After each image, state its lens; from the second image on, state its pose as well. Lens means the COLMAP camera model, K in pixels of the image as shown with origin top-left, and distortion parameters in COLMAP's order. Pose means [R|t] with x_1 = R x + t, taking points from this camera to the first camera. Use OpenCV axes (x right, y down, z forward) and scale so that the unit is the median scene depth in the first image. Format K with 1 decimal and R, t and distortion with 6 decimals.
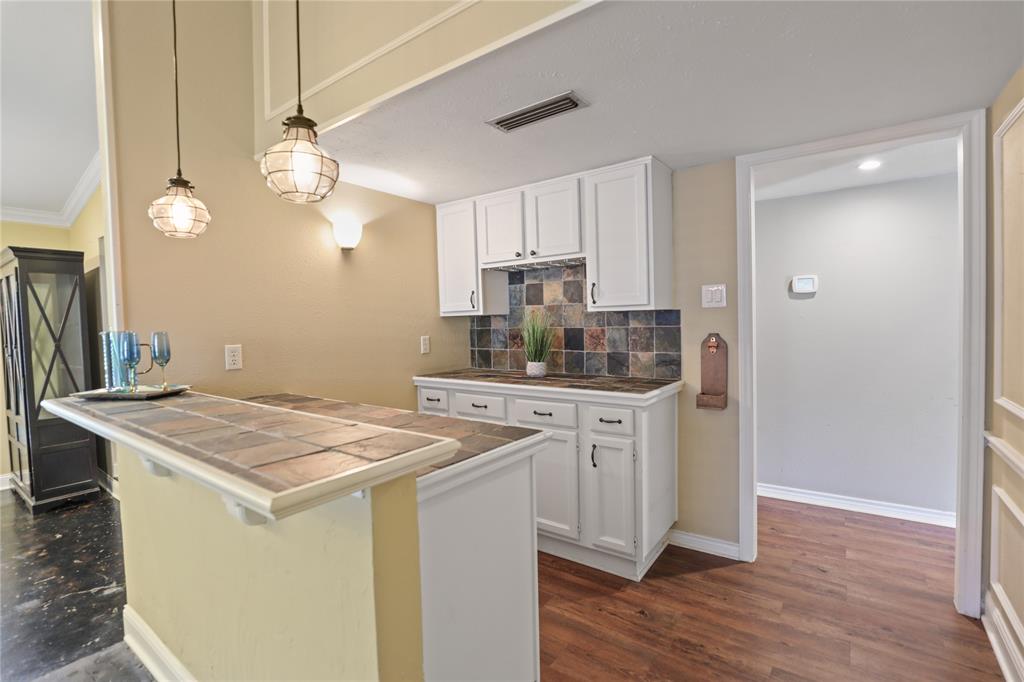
lens RADIAL K [[468.5, 0, 516.6], [0, 468.5, 339.2], [0, 0, 1]] dist [-0.028839, 0.000852]
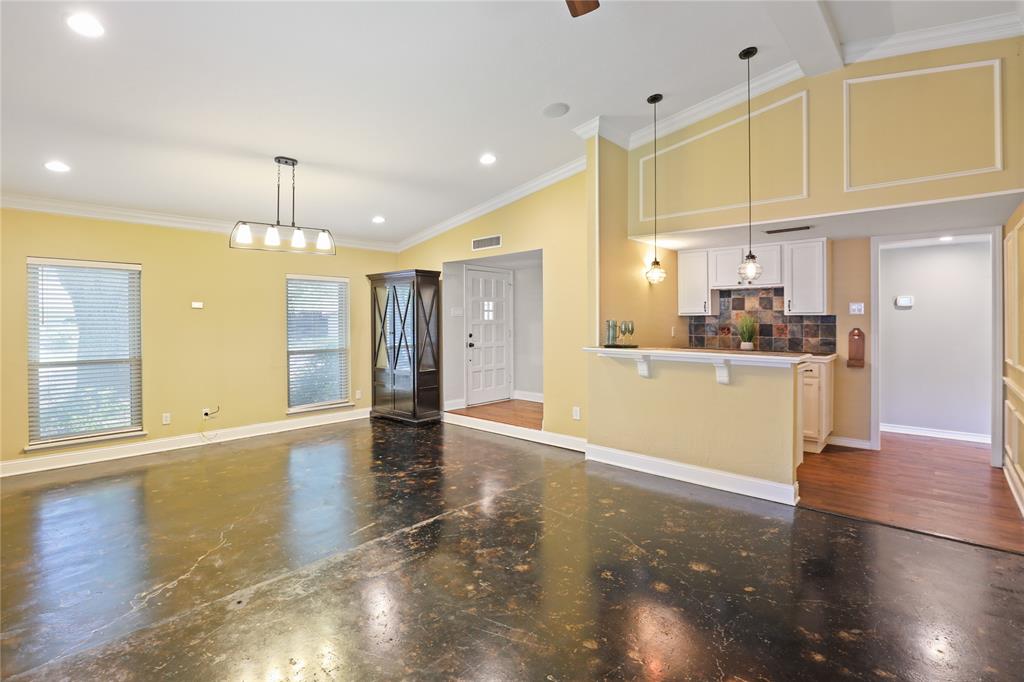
lens RADIAL K [[483.6, 0, 513.2], [0, 483.6, 320.2], [0, 0, 1]] dist [-0.026291, 0.000626]
pose [[0.993847, 0.023090, -0.108331, -0.678472], [-0.026752, 0.999114, -0.032478, 0.049747], [0.107485, 0.035177, 0.993584, -0.967774]]
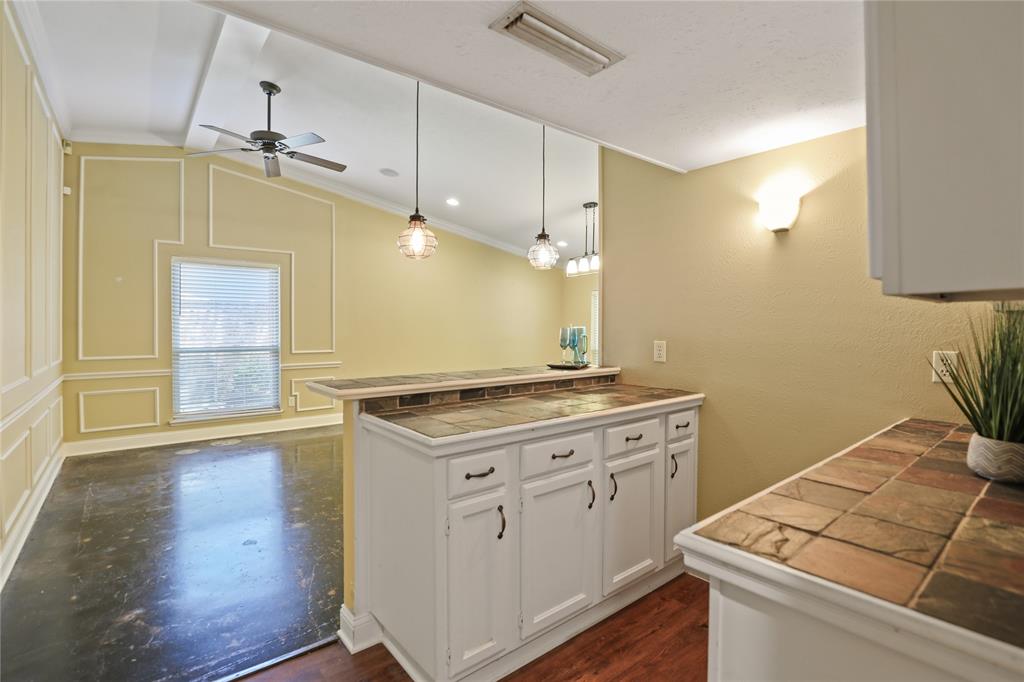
lens RADIAL K [[484.5, 0, 513.7], [0, 484.5, 328.5], [0, 0, 1]] dist [-0.028885, -0.000174]
pose [[-0.251405, 0.026535, -0.967518, 0.522934], [-0.035363, 0.998705, 0.036579, -0.035147], [0.967236, 0.043411, -0.250141, 0.723198]]
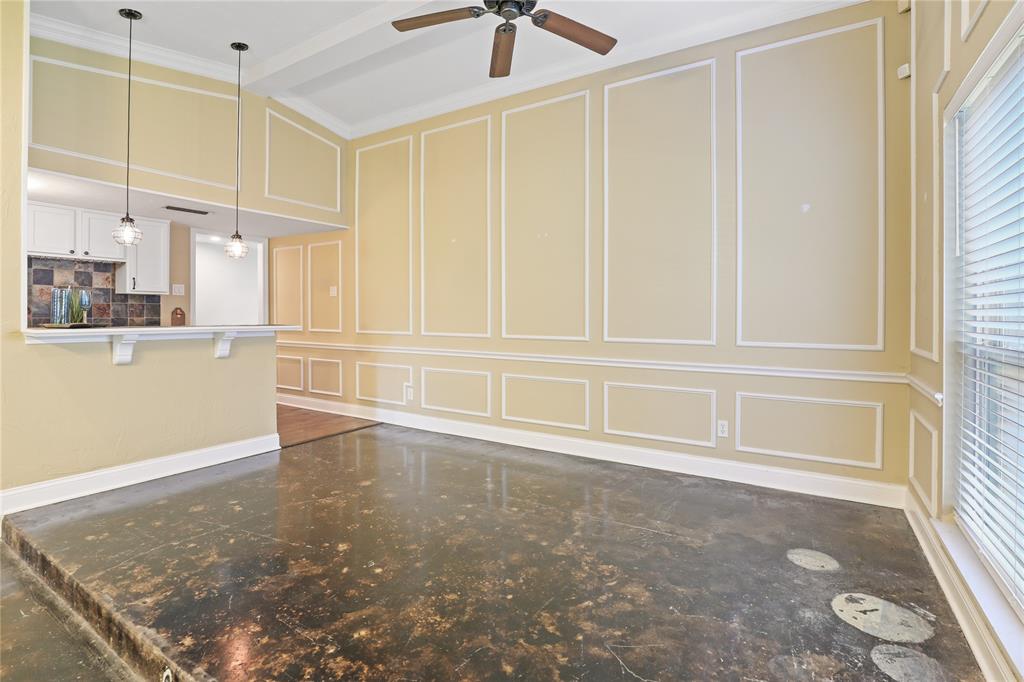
lens RADIAL K [[484.8, 0, 516.2], [0, 484.8, 309.5], [0, 0, 1]] dist [-0.028917, 0.001100]
pose [[-0.077407, 0.033087, 0.996450, -1.637841], [0.036994, 0.998856, -0.030293, 0.104433], [-0.996313, 0.034517, -0.078543, -0.297400]]
